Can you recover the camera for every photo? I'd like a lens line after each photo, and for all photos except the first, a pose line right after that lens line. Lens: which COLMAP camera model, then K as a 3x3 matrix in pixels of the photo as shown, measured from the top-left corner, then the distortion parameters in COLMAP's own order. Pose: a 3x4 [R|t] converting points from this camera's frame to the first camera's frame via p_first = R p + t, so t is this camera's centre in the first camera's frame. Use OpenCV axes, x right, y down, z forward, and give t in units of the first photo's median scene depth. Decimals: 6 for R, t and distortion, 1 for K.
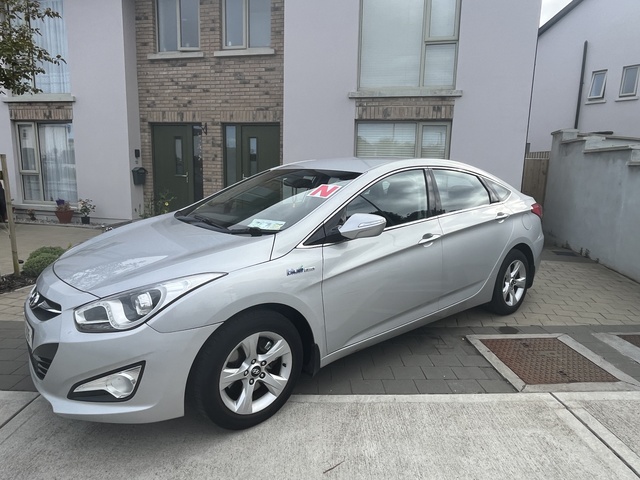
lens RADIAL K [[409.3, 0, 319.9], [0, 409.3, 238.2], [0, 0, 1]] dist [-0.000771, -0.004565]
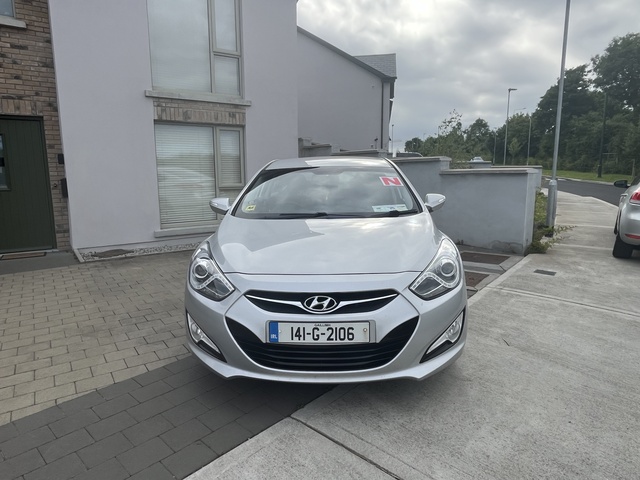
lens RADIAL K [[409.3, 0, 320.0], [0, 409.3, 239.0], [0, 0, 1]] dist [-0.000771, -0.004565]
pose [[0.658864, -0.148359, 0.737487, -0.405341], [0.154795, 0.986118, 0.060082, -0.016190], [-0.736163, 0.074573, 0.672683, 0.104090]]
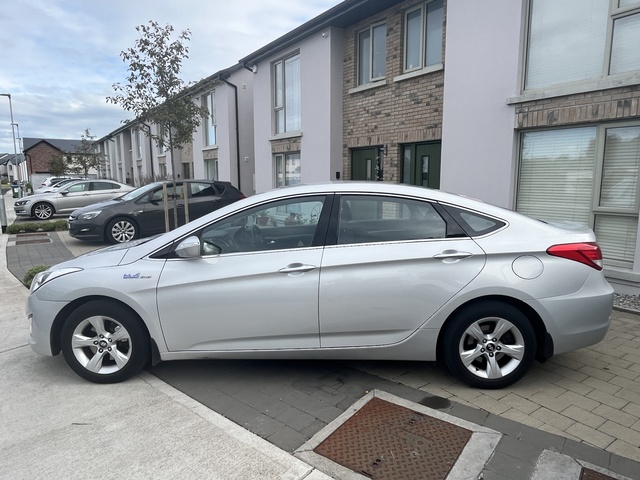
lens RADIAL K [[409.3, 0, 319.3], [0, 409.3, 238.7], [0, 0, 1]] dist [-0.000771, -0.004565]
pose [[0.747791, 0.073195, -0.659887, 0.362652], [-0.095955, 0.995384, 0.001671, -0.028822], [0.656963, 0.062070, 0.751363, 0.119486]]
